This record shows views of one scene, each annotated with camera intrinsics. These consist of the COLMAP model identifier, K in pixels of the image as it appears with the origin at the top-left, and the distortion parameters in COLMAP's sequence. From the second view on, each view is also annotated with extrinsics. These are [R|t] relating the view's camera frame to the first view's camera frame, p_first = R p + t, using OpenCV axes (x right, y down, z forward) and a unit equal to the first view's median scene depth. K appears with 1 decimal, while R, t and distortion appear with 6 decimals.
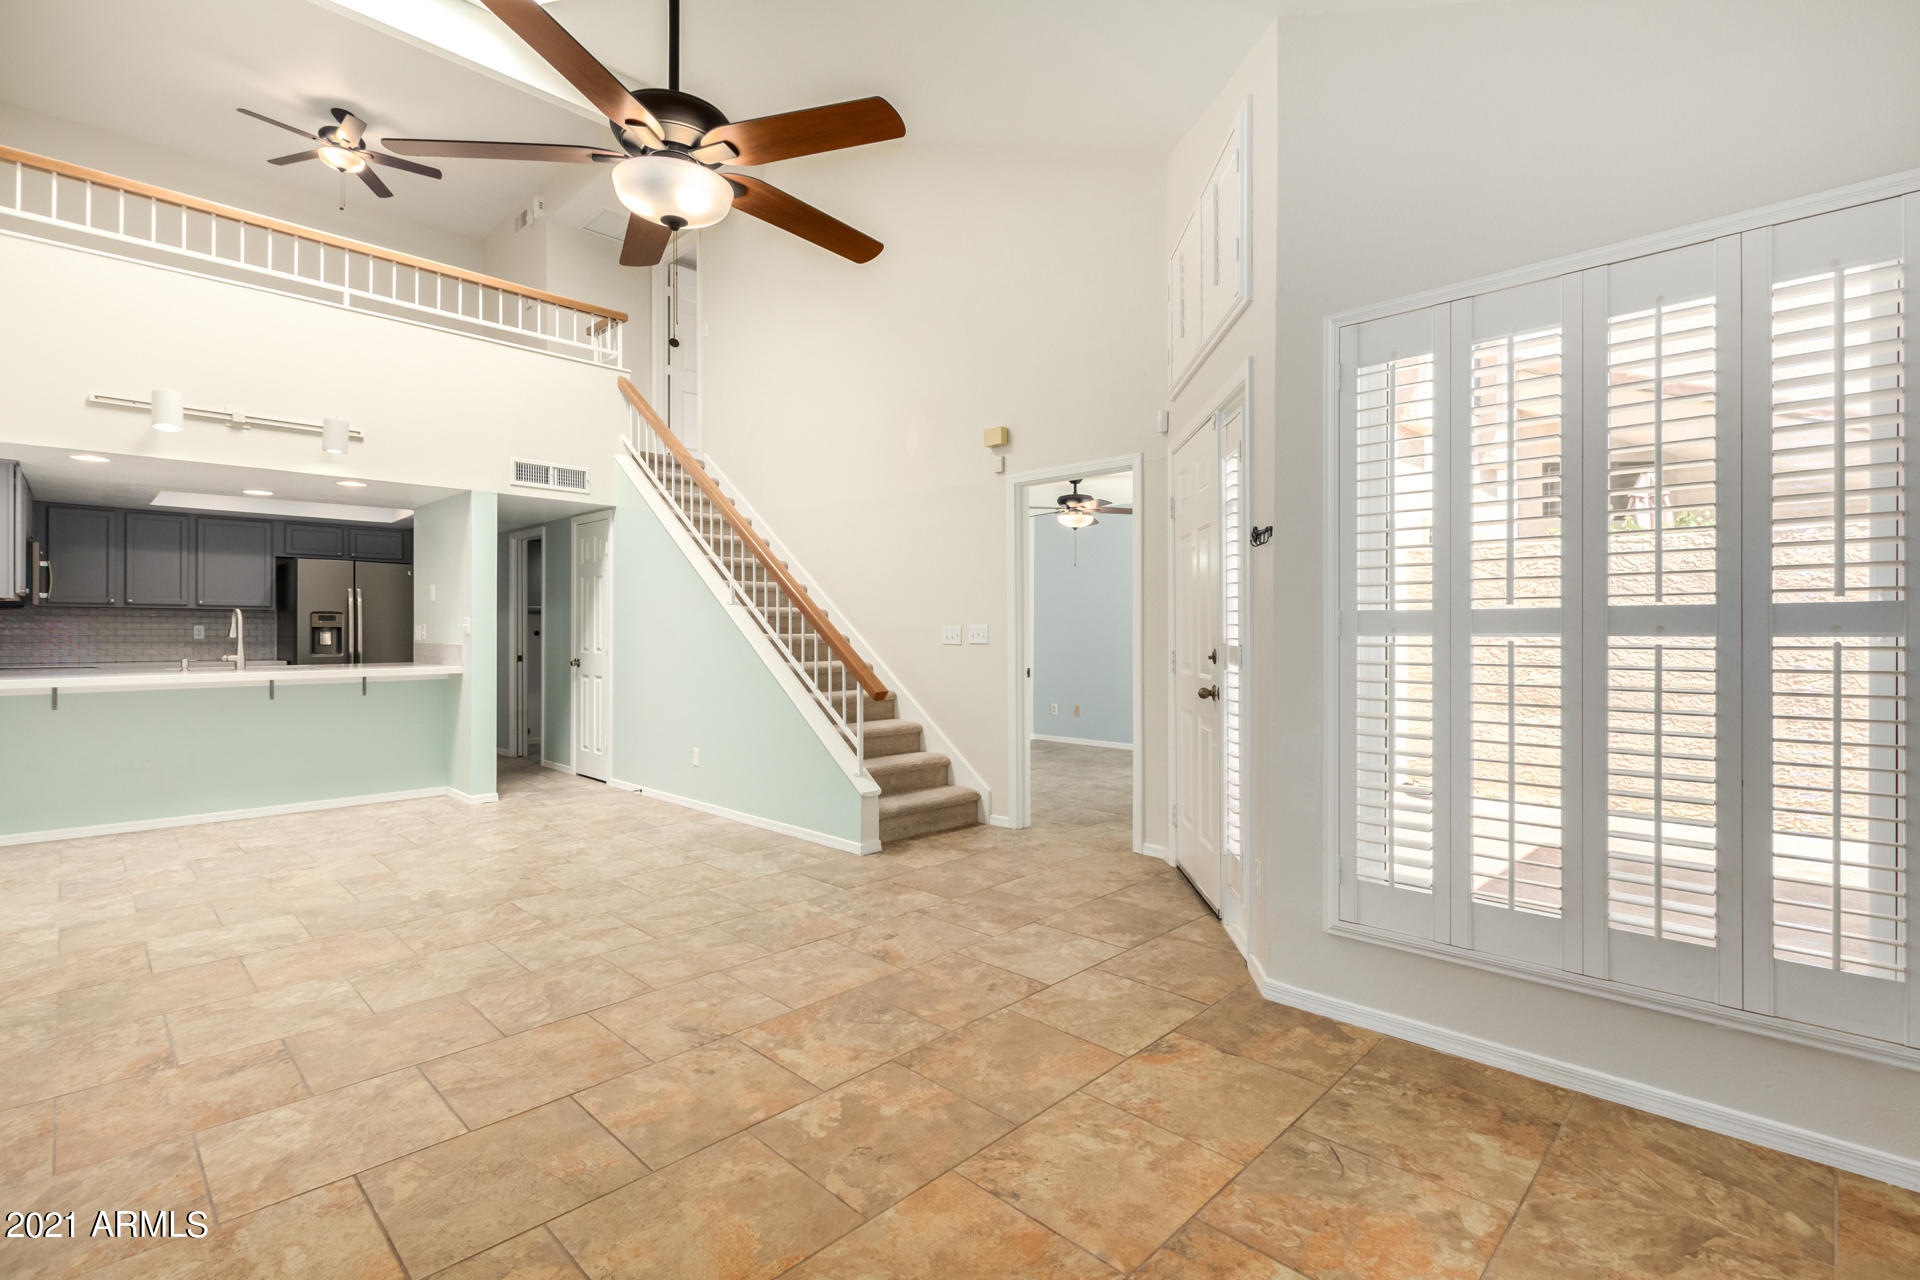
lens RADIAL K [[879.9, 0, 961.4], [0, 879.9, 627.8], [0, 0, 1]] dist [0.012519, -0.005467]
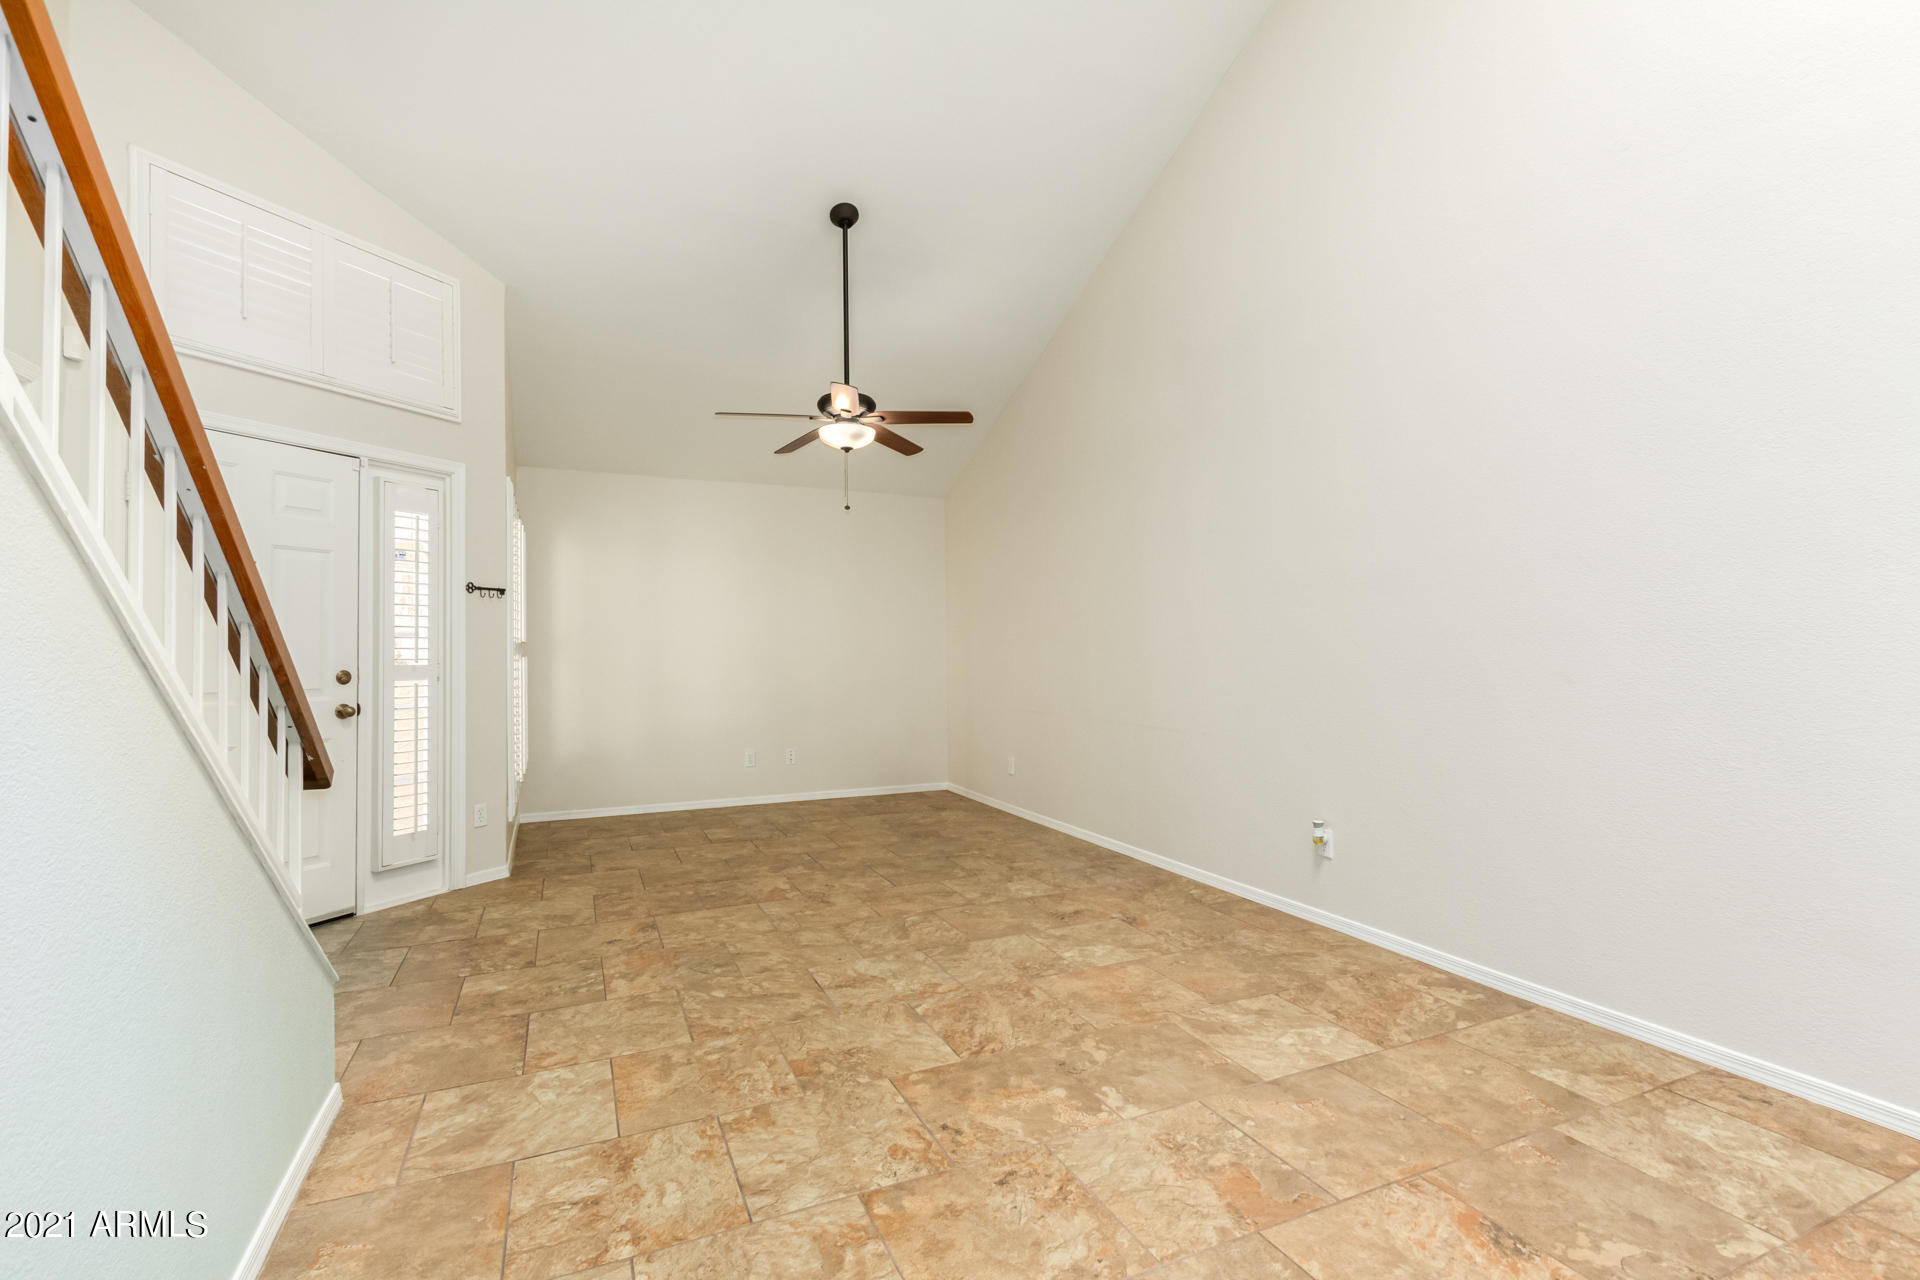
lens RADIAL K [[879.9, 0, 976.0], [0, 879.9, 647.8], [0, 0, 1]] dist [0.012519, -0.005467]
pose [[-0.937978, 0.009991, 0.346550, -0.888520], [0.007618, 0.999937, -0.008211, 0.011580], [-0.346610, -0.005062, -0.937996, 1.907540]]
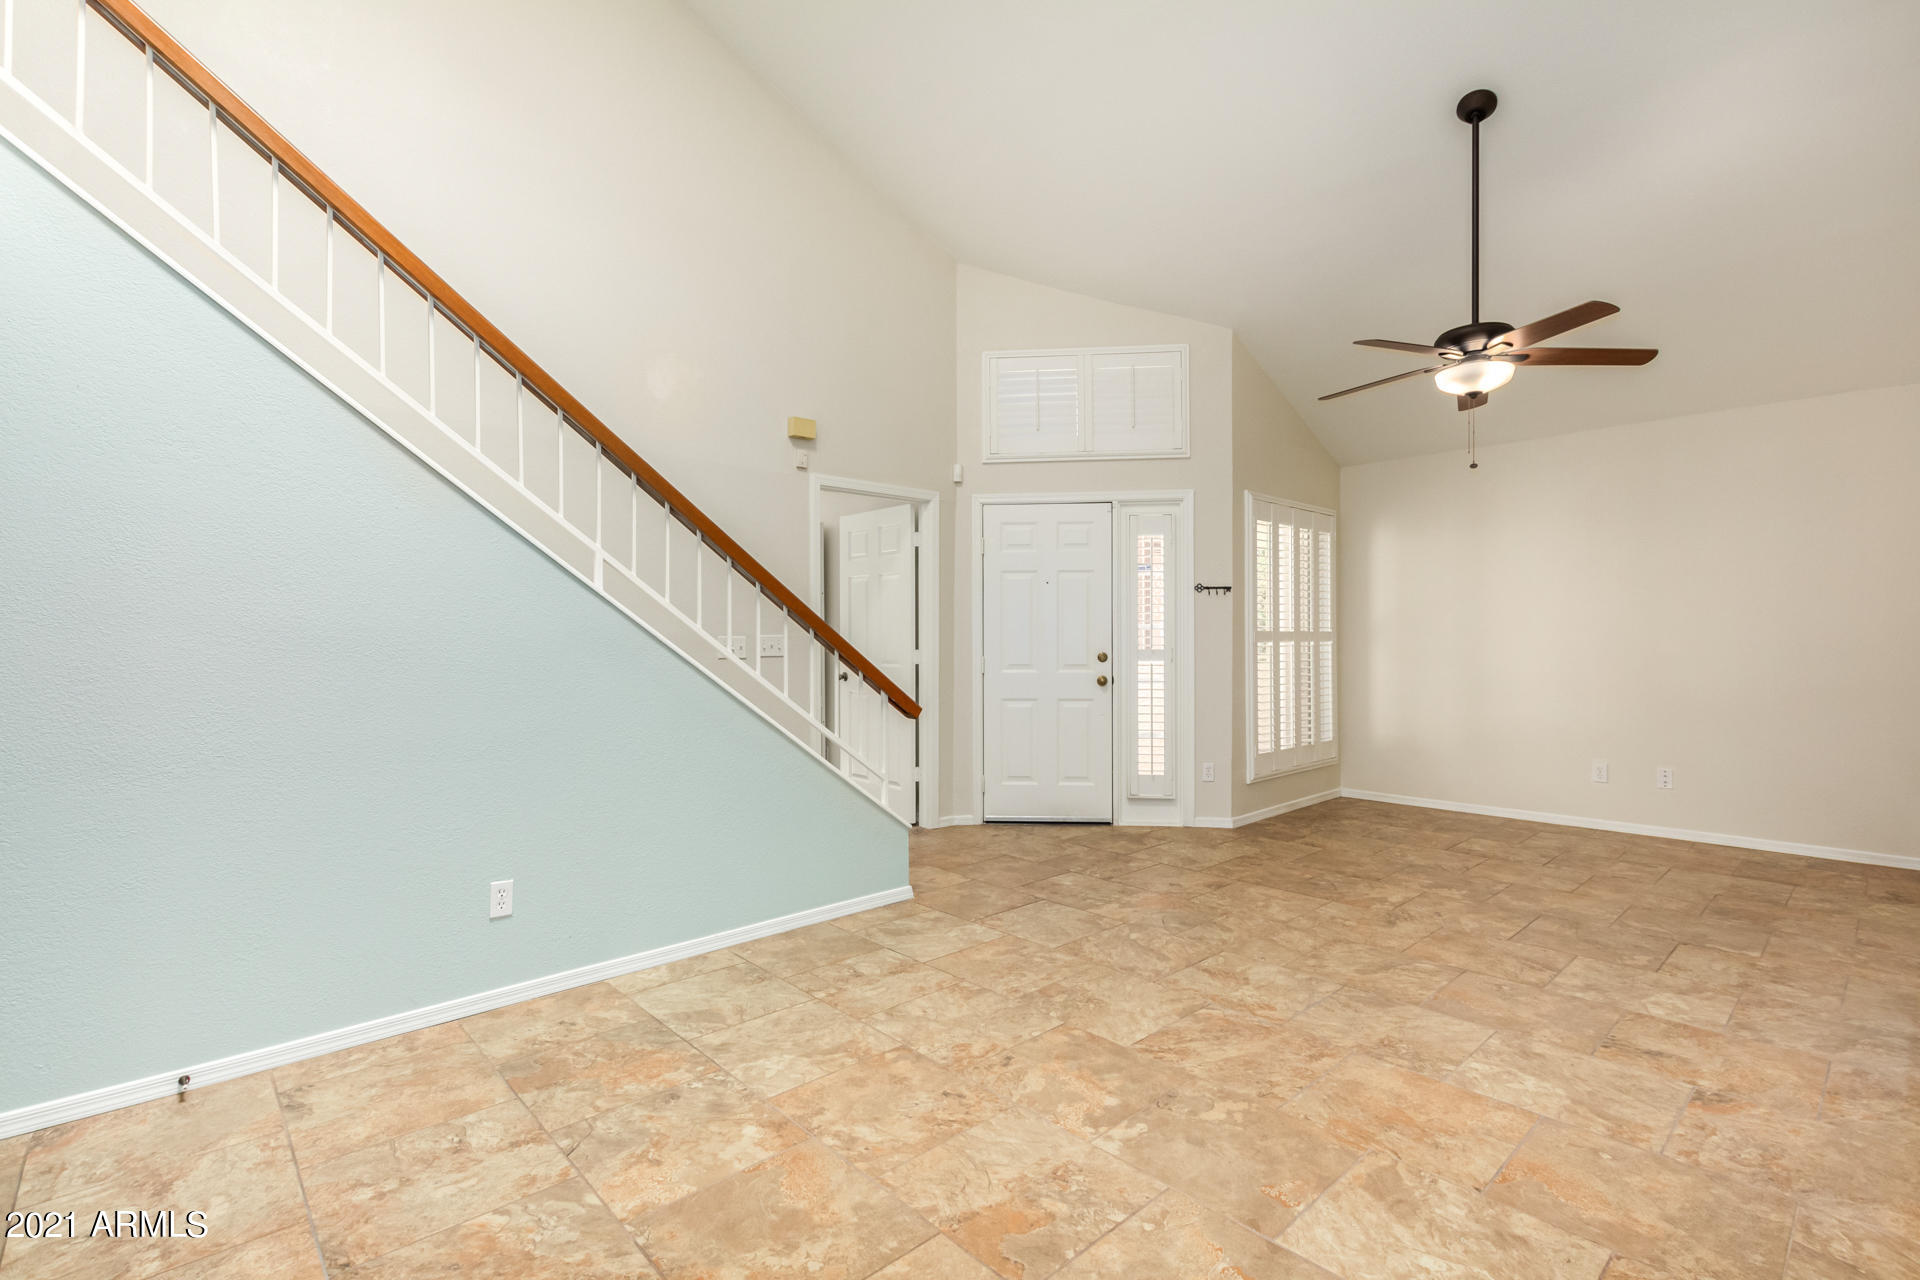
lens RADIAL K [[879.9, 0, 947.2], [0, 879.9, 653.9], [0, 0, 1]] dist [0.012519, -0.005467]
pose [[0.052008, -0.012714, 0.998566, -1.394561], [-0.000055, 0.999919, 0.012734, 0.006596], [-0.998647, -0.000717, 0.052003, 1.303771]]
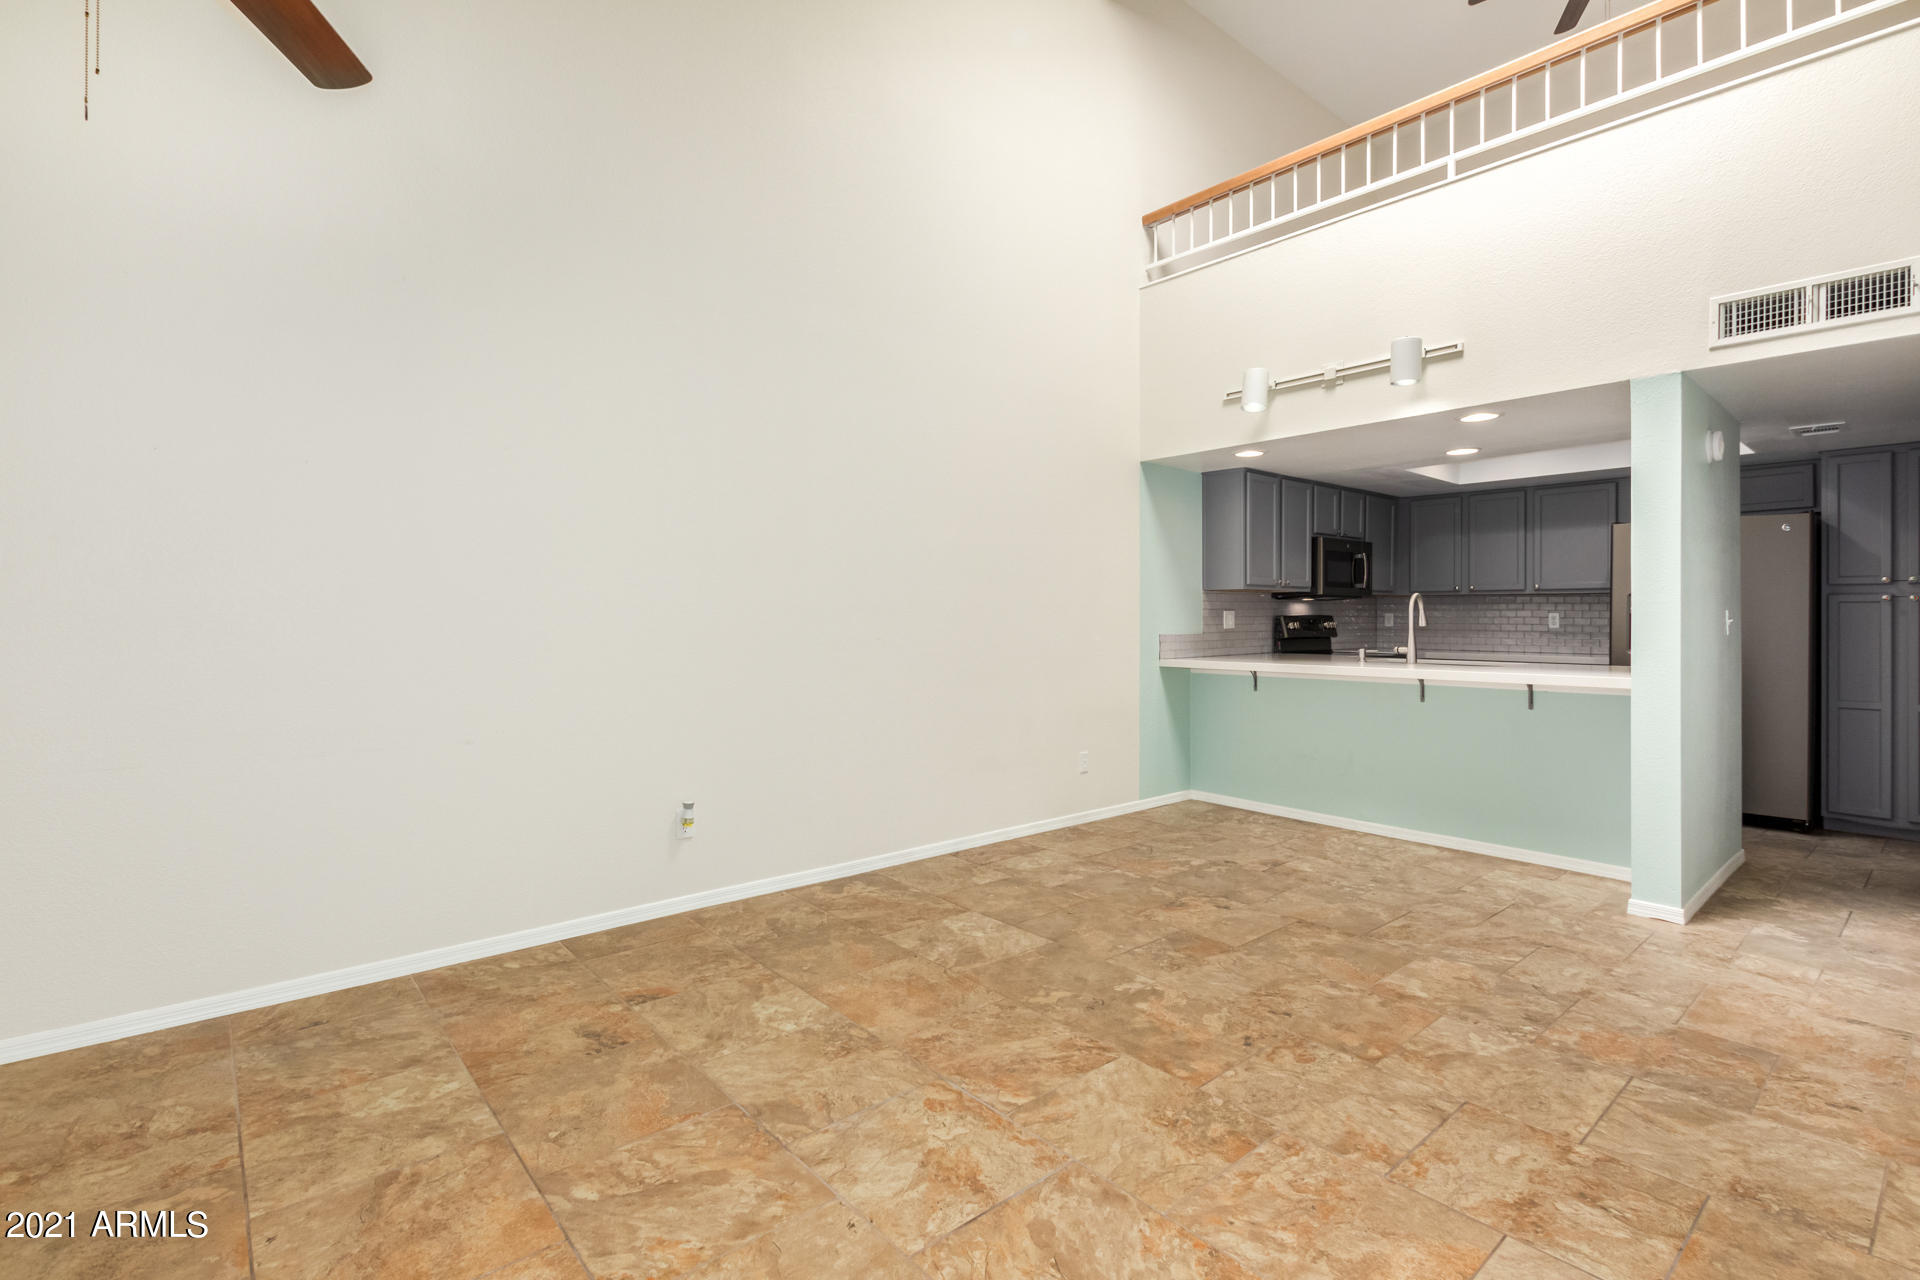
lens RADIAL K [[879.9, 0, 945.0], [0, 879.9, 623.2], [0, 0, 1]] dist [0.012519, -0.005467]
pose [[-0.085674, 0.005386, -0.996309, 0.135646], [0.001541, 0.999985, 0.005273, 0.004554], [0.996322, -0.001083, -0.085681, 1.098564]]
